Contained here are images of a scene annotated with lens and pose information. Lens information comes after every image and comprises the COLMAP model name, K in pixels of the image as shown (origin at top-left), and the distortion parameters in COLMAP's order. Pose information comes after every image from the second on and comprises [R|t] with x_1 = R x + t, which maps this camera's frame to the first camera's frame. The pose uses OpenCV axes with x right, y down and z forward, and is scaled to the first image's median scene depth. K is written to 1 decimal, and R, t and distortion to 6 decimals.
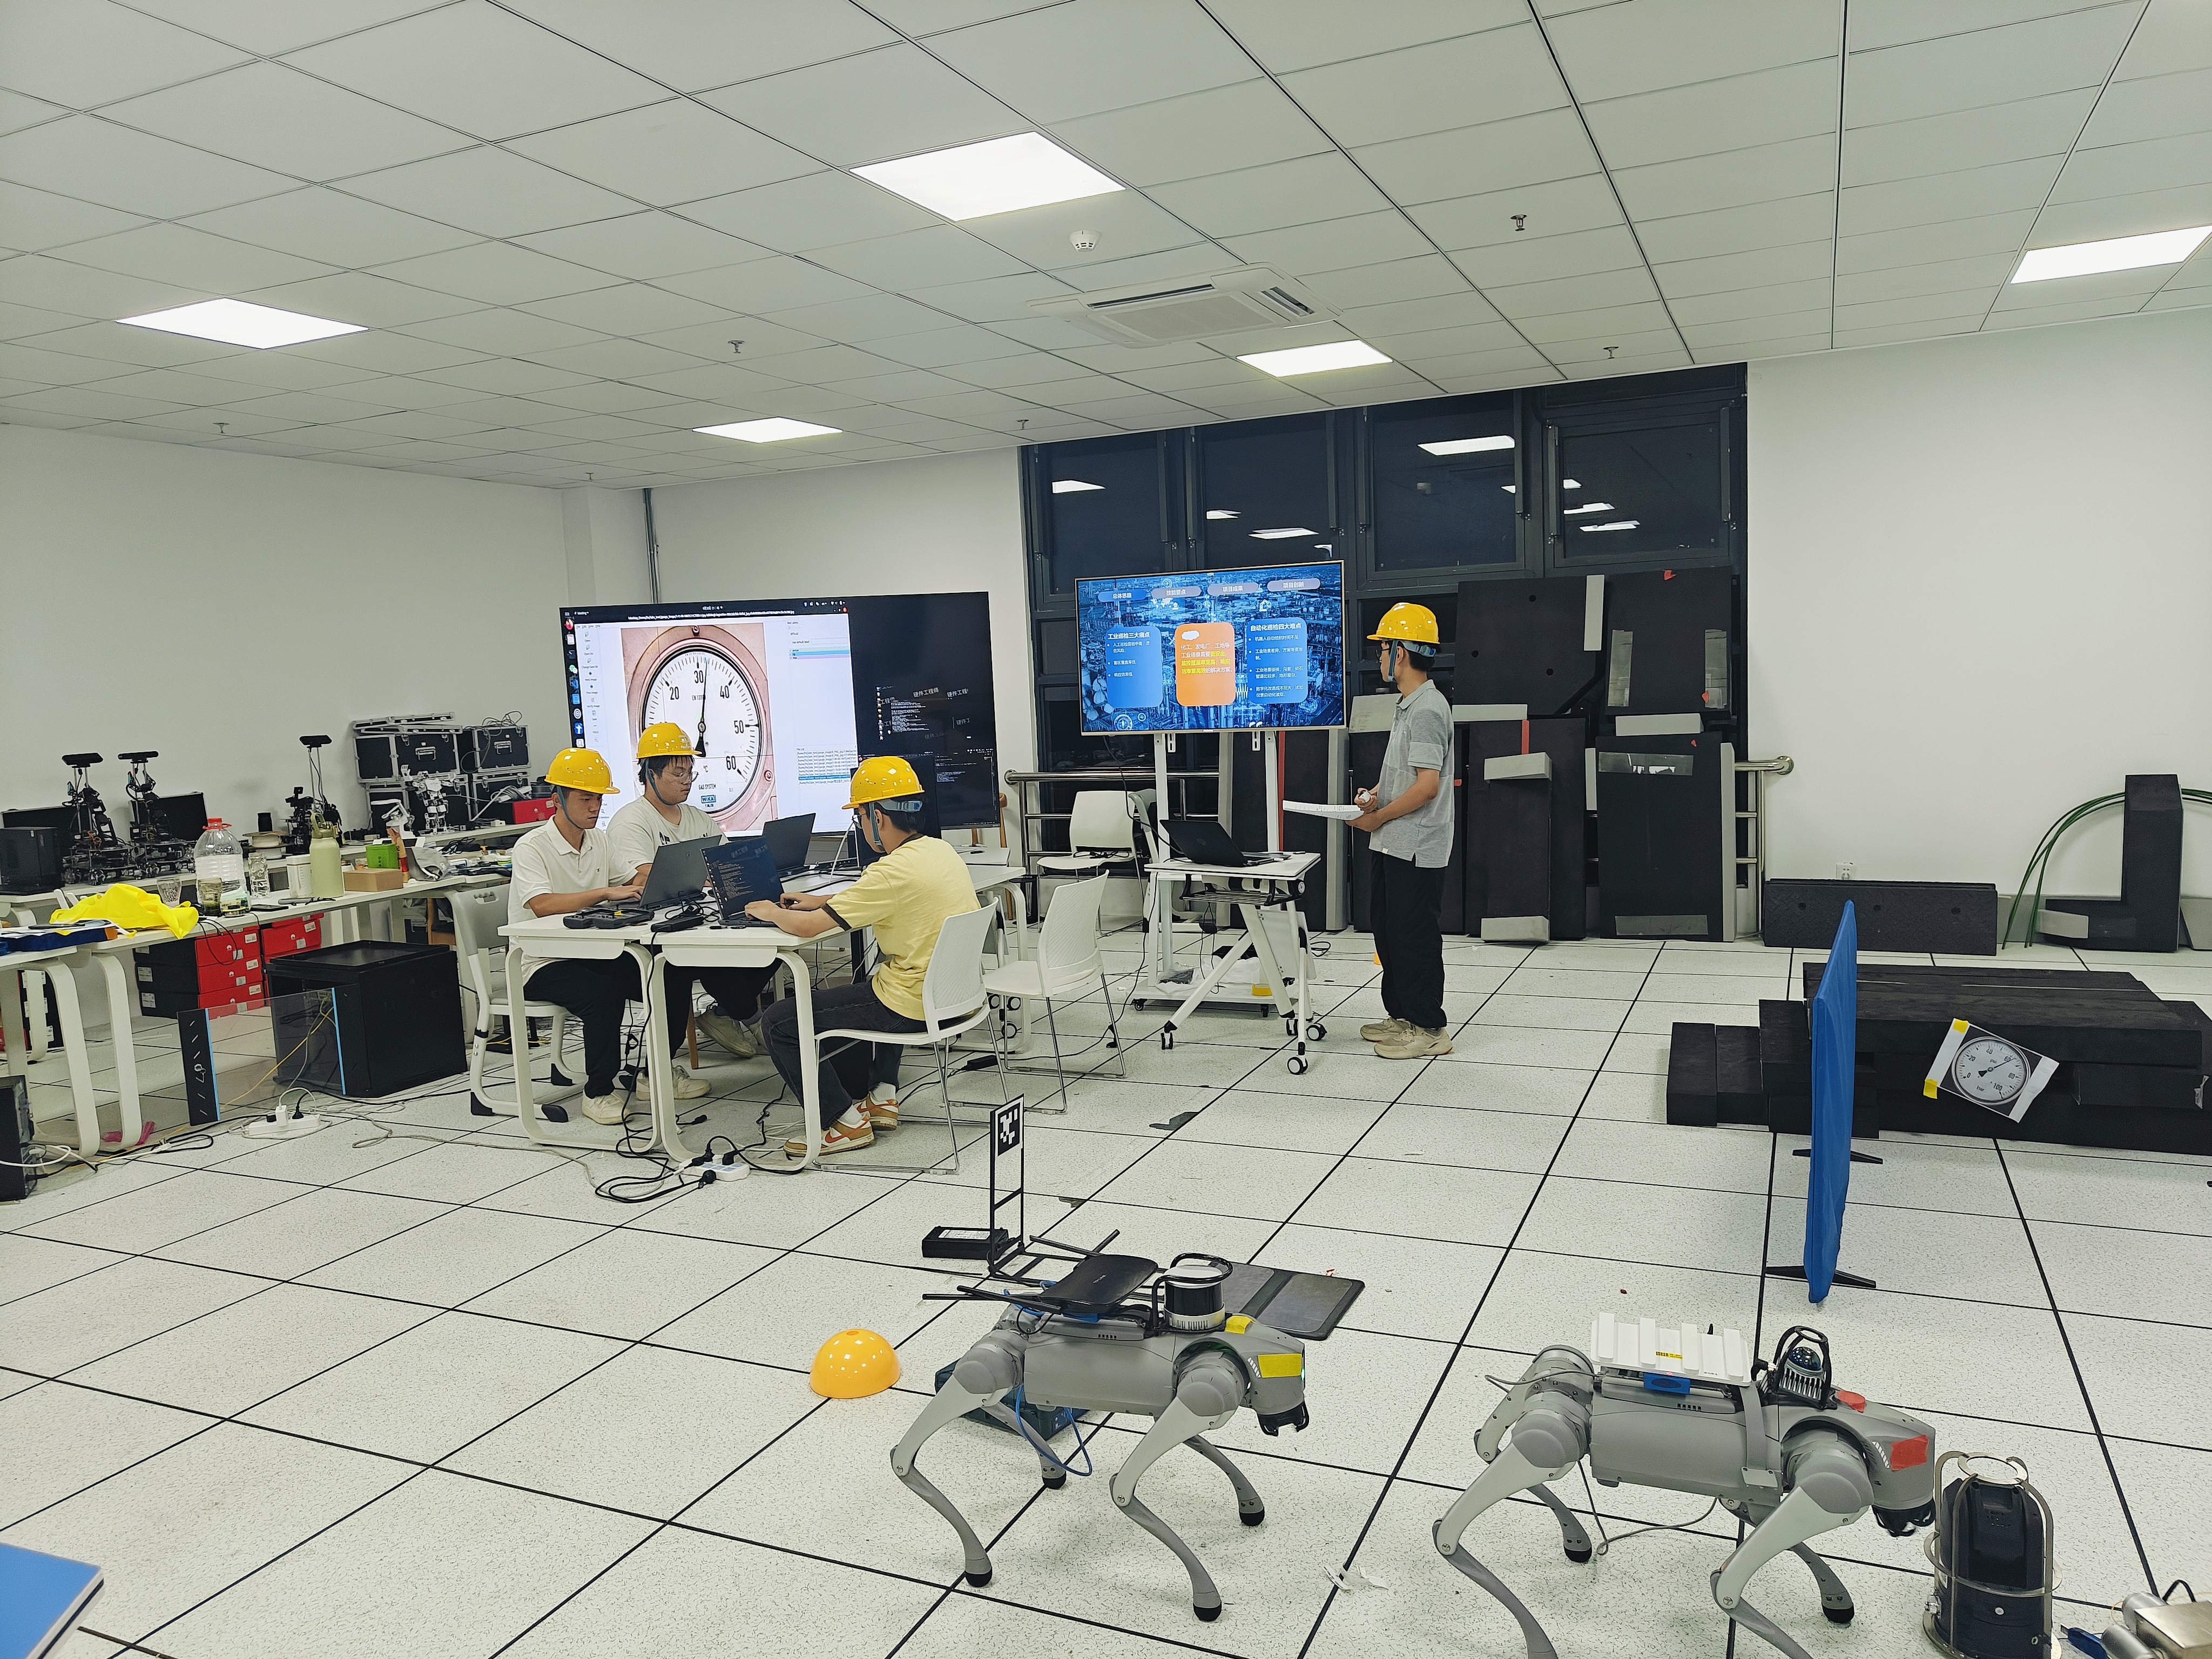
lens RADIAL K [[1533.1, 0, 1106.0], [0, 1533.1, 829.5], [0, 0, 1]] dist [0.056211, -0.059325]
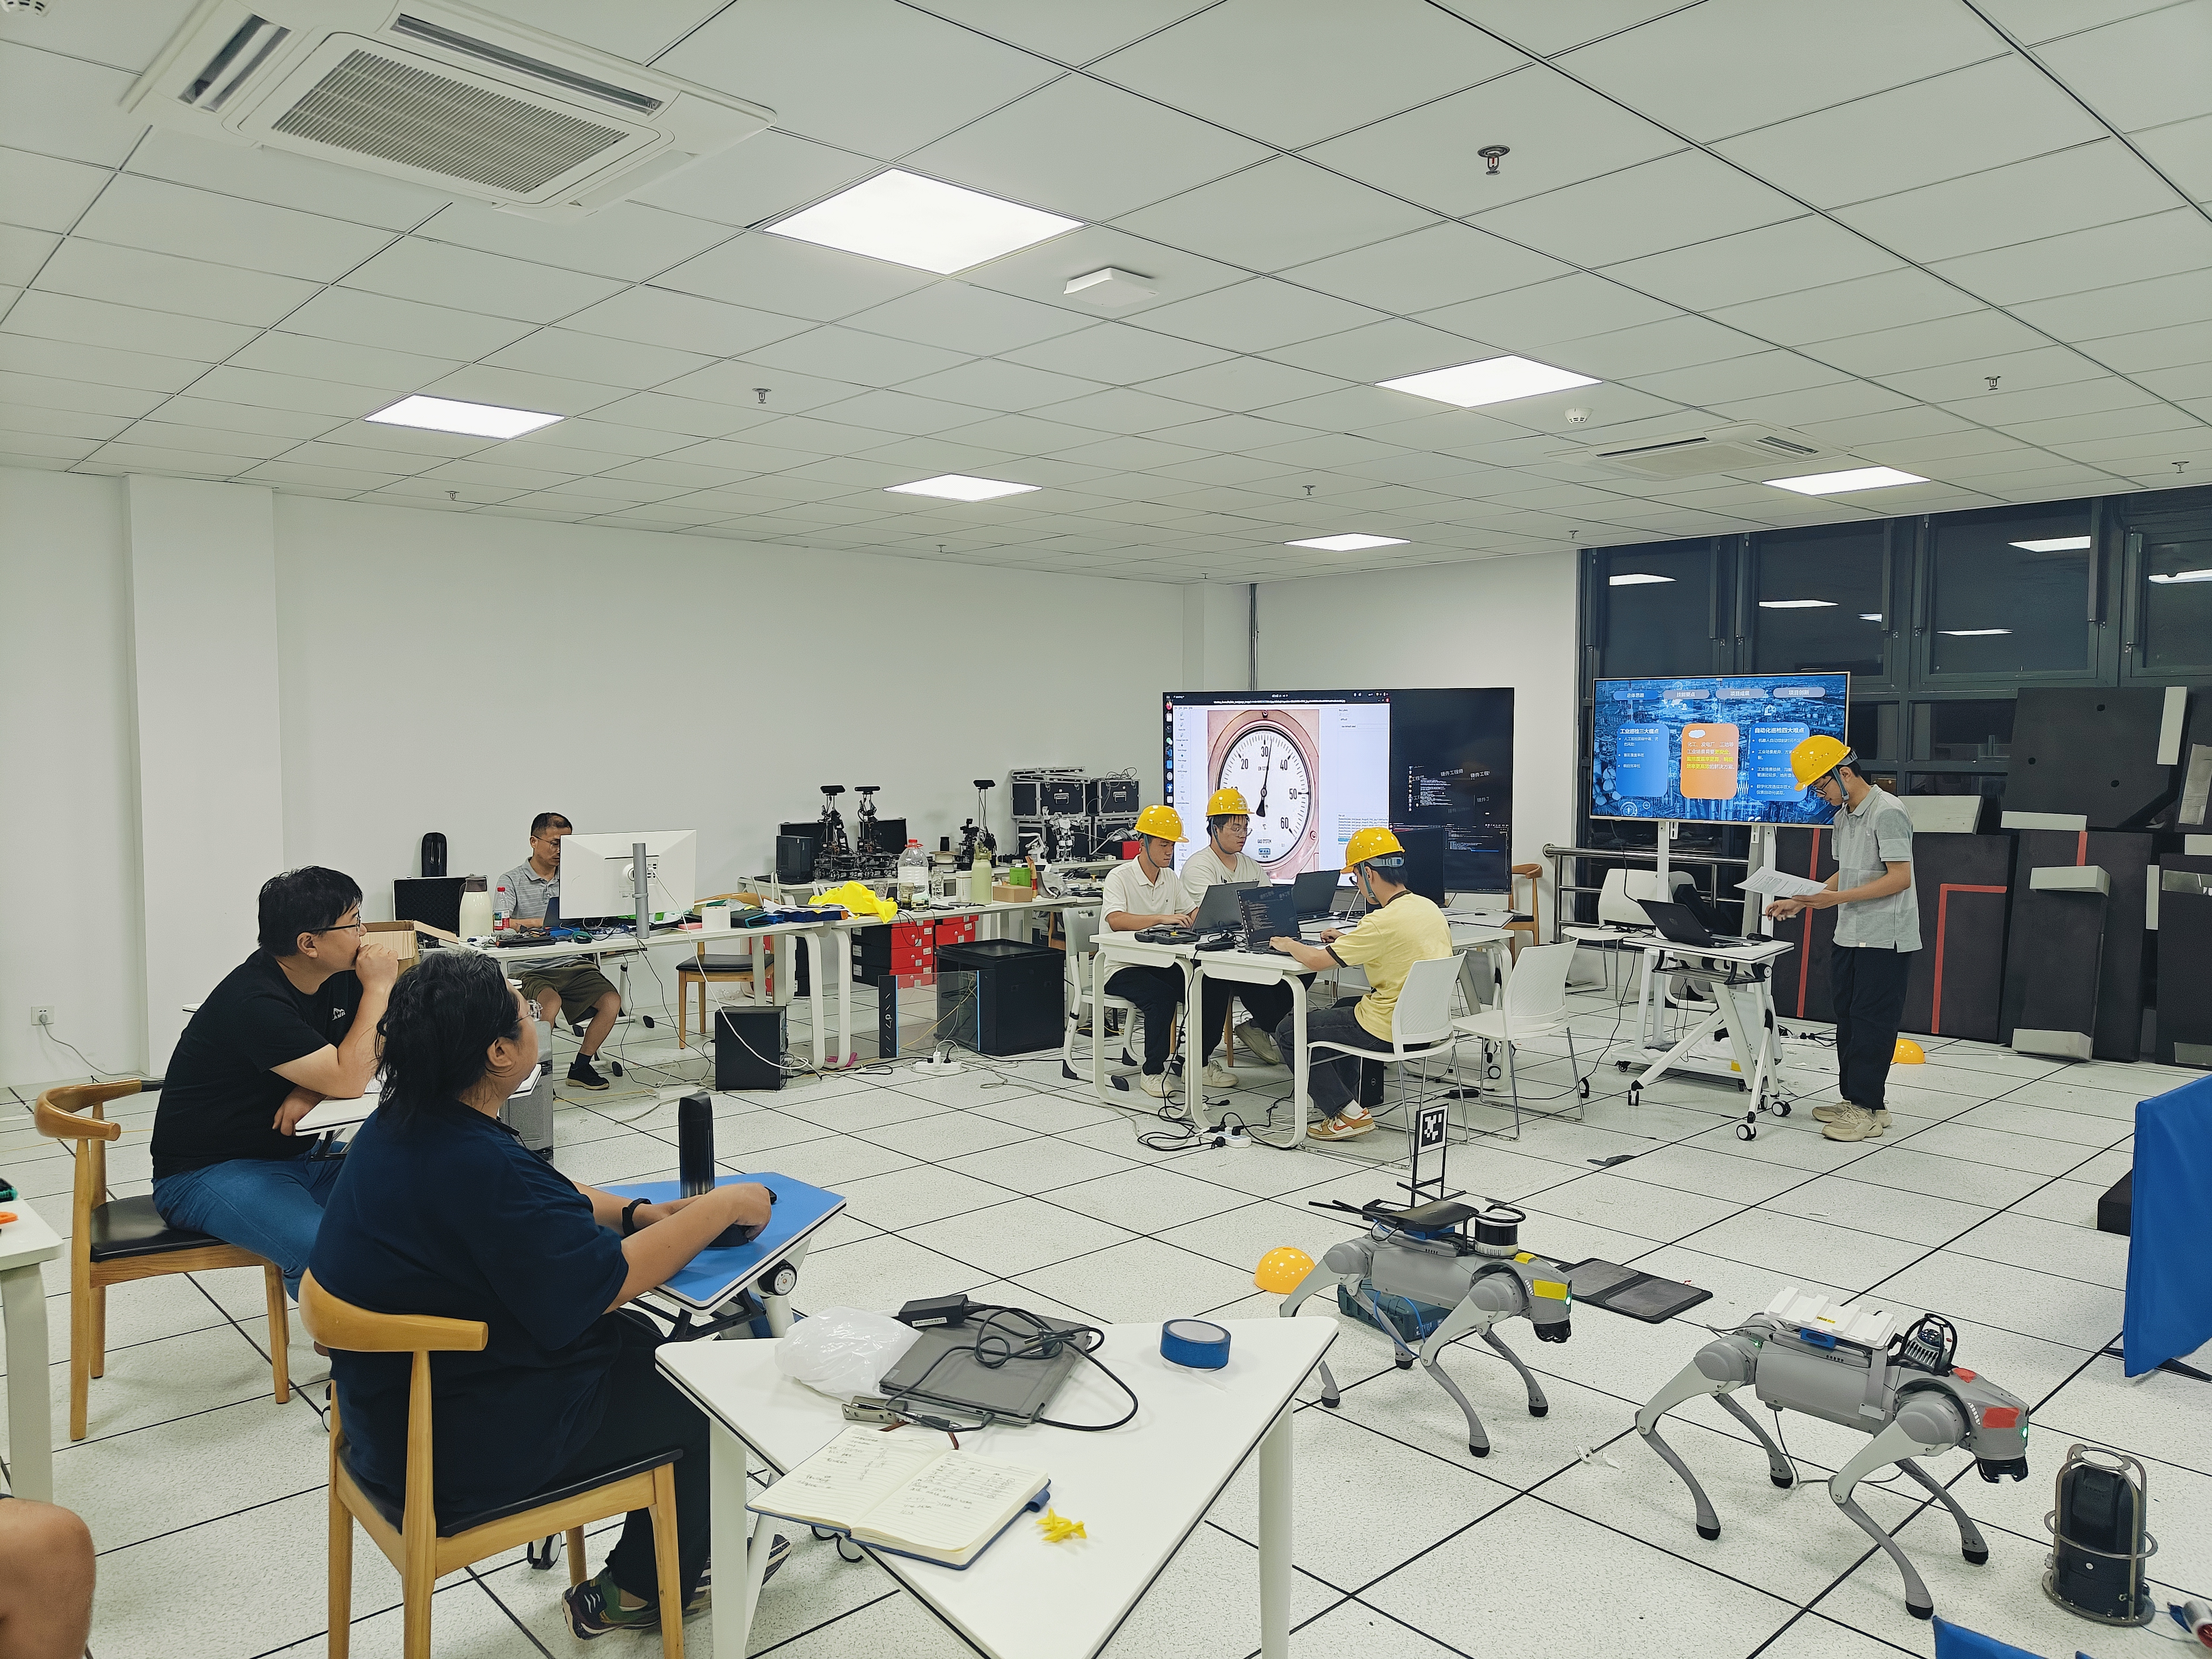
lens RADIAL K [[1523.4, 0, 1106.0], [0, 1523.4, 829.5], [0, 0, 1]] dist [0.013576, -0.002648]
pose [[0.921026, 0.067542, -0.383601, 0.089528], [-0.081688, 0.996443, -0.020685, -0.001807], [0.380839, 0.050387, 0.923267, -0.162131]]
